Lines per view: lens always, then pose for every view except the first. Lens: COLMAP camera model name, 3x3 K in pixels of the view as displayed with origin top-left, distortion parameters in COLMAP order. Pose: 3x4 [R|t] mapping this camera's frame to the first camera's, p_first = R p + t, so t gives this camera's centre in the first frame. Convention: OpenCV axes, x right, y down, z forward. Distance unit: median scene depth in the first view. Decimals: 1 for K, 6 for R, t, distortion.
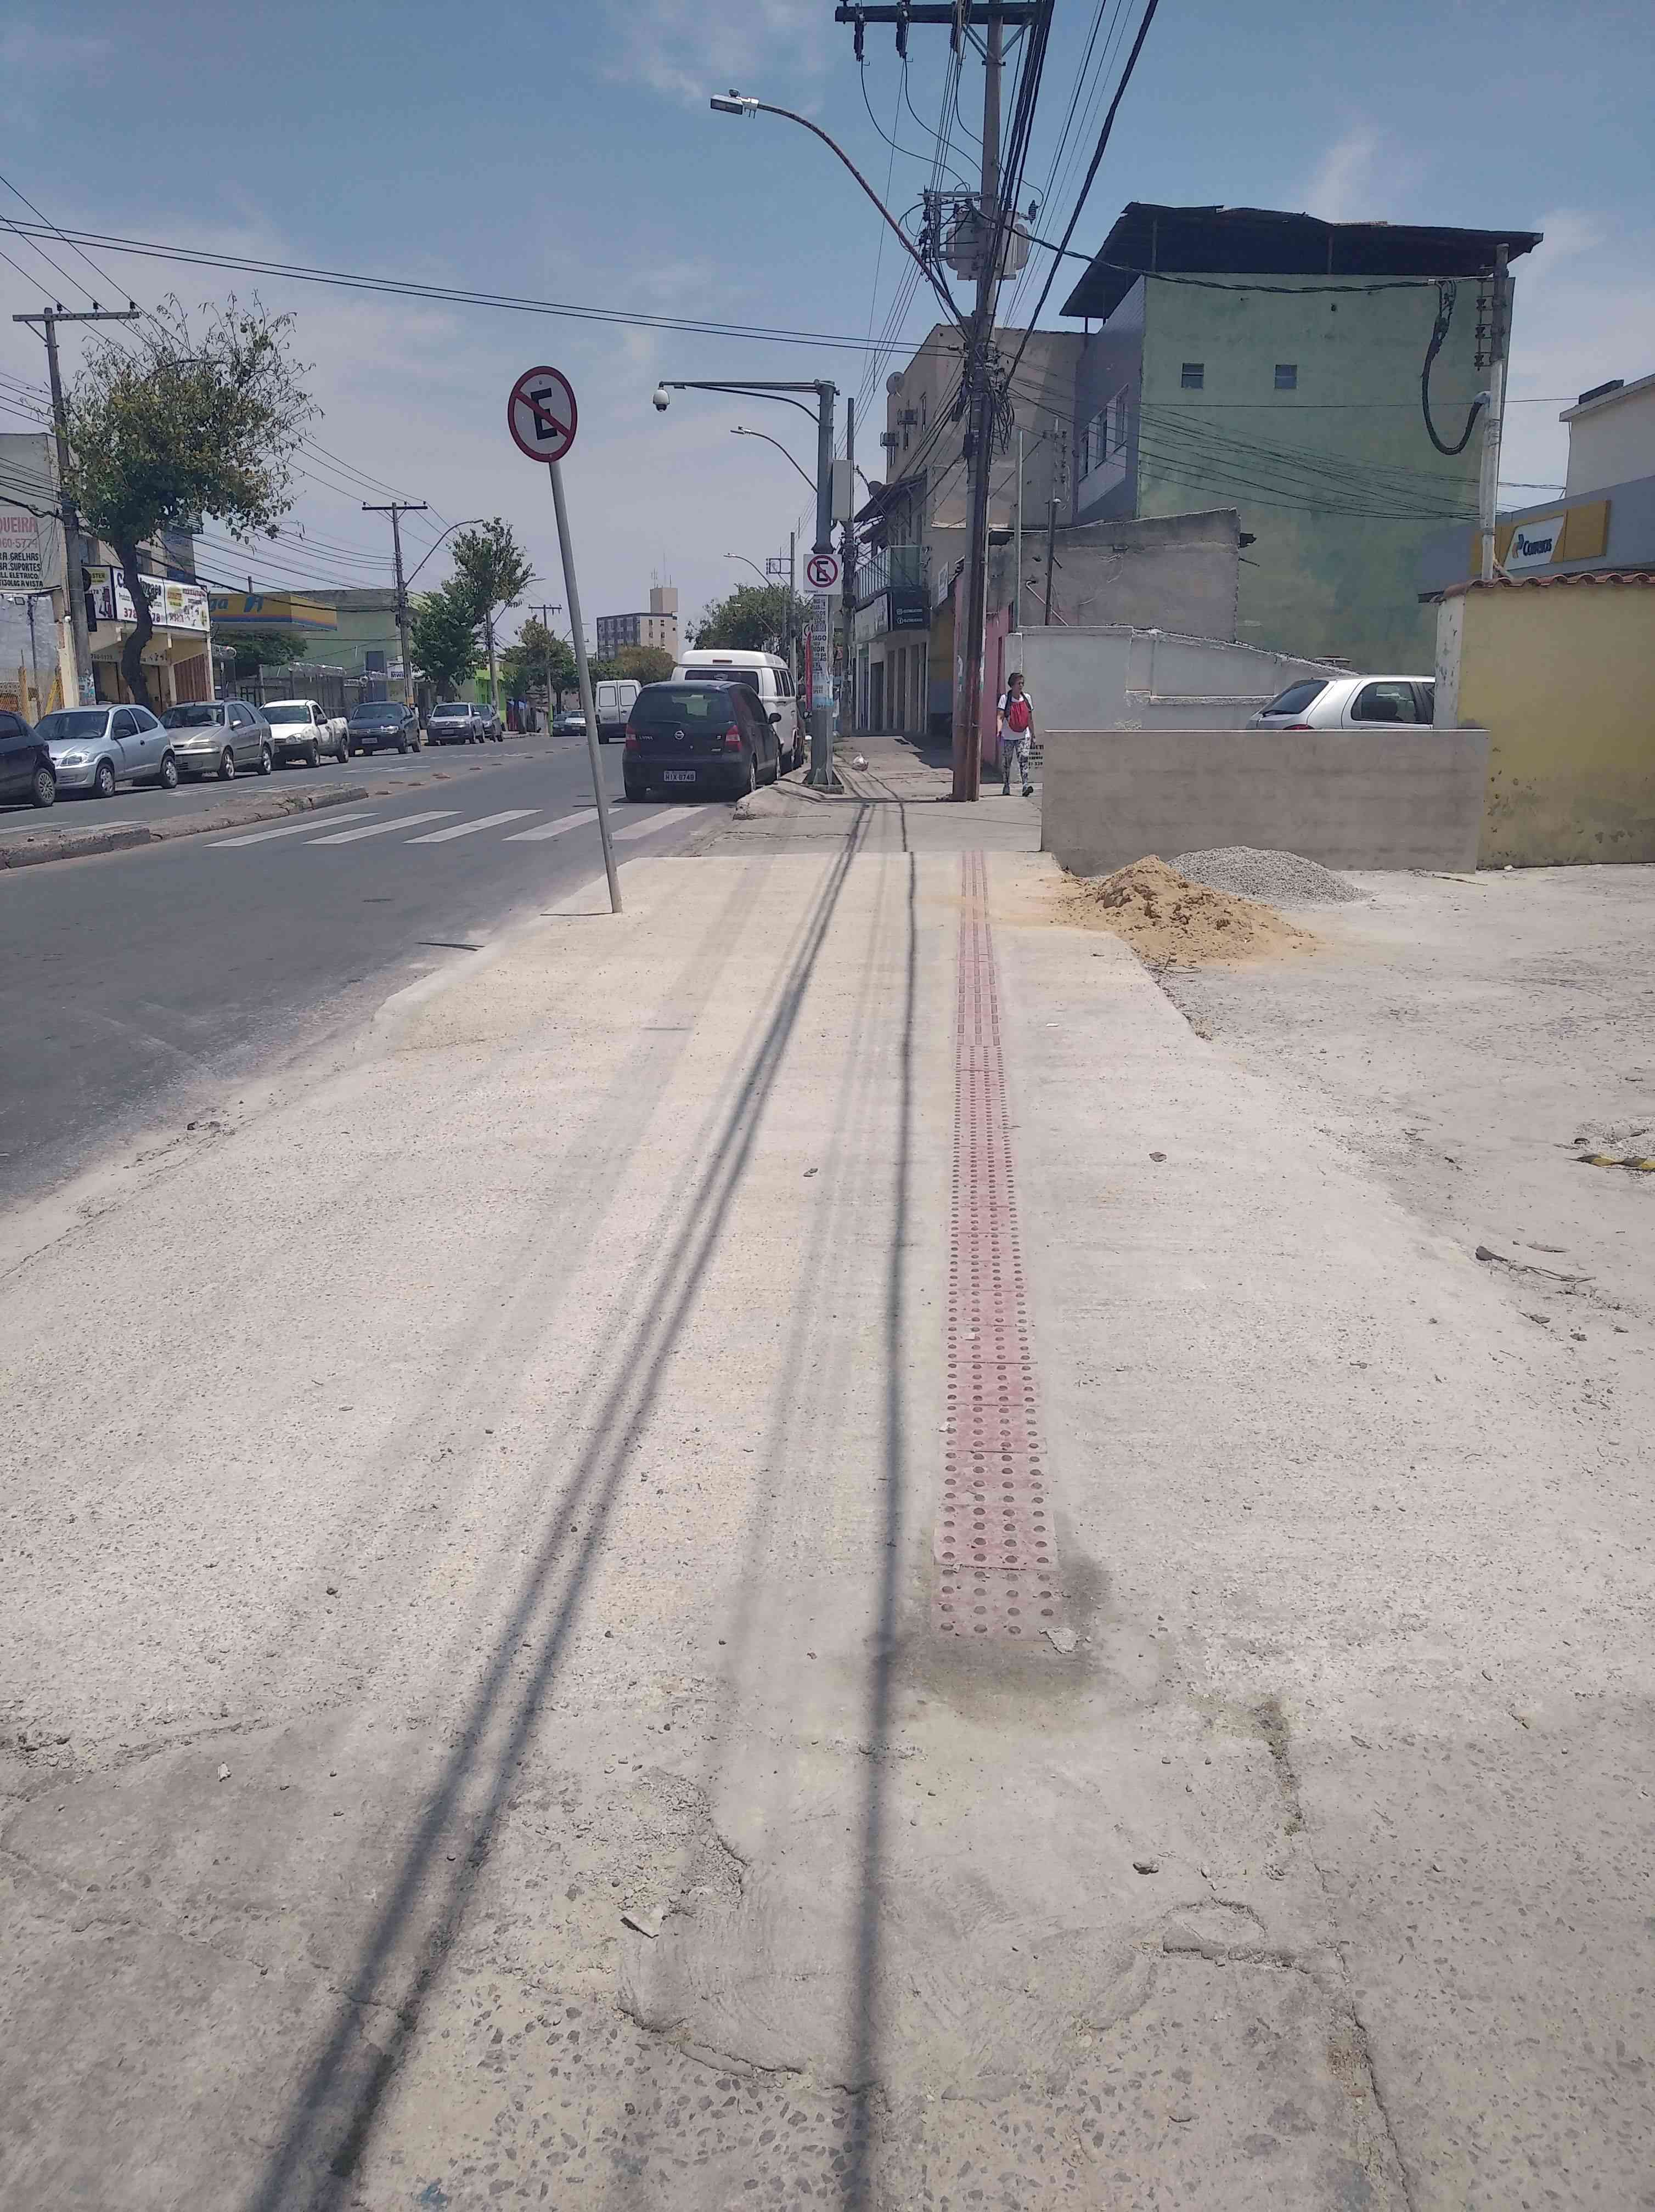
lens RADIAL K [[1676.2, 0, 827.5], [0, 1676.2, 1106.0], [0, 0, 1]] dist [0.009599, -0.007939]
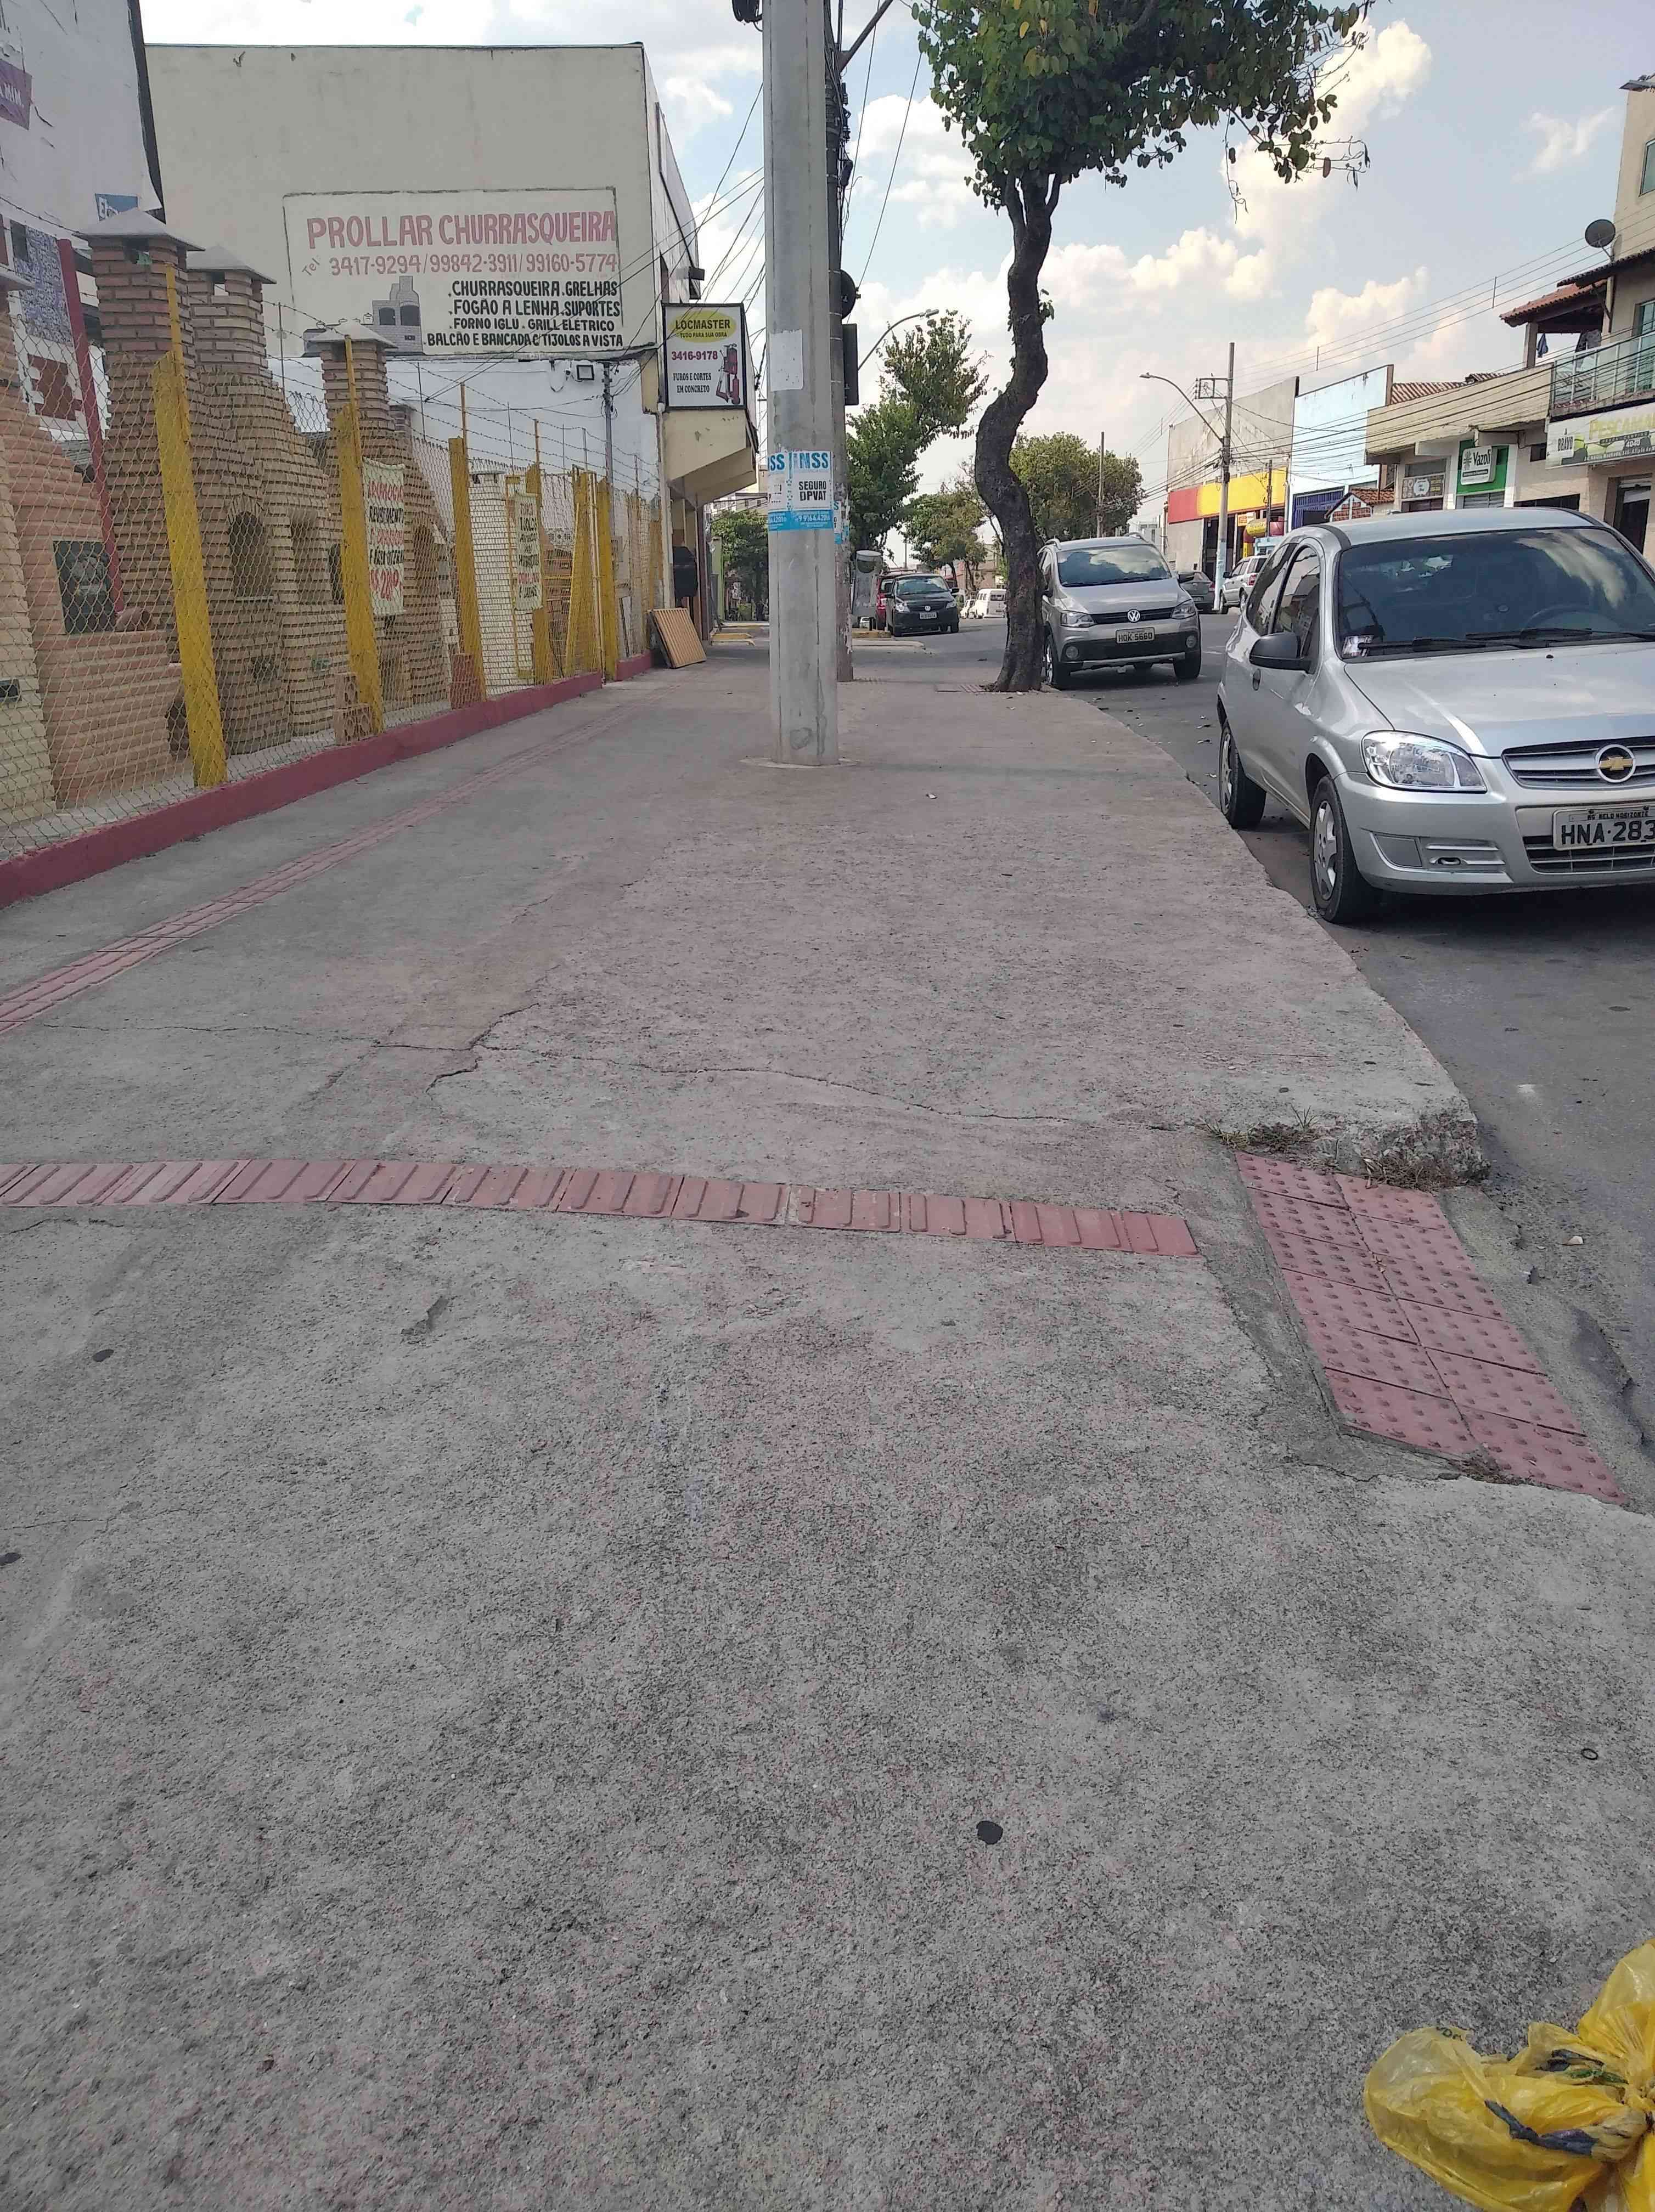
lens RADIAL K [[1656.8, 0, 828.4], [0, 1656.8, 1075.8], [0, 0, 1]] dist [0.023577, -0.061882]
pose [[0.999807, -0.014175, -0.013579, -4.275830], [0.014815, 0.998728, 0.048207, -1.057461], [0.012879, -0.048398, 0.998745, 4.885508]]
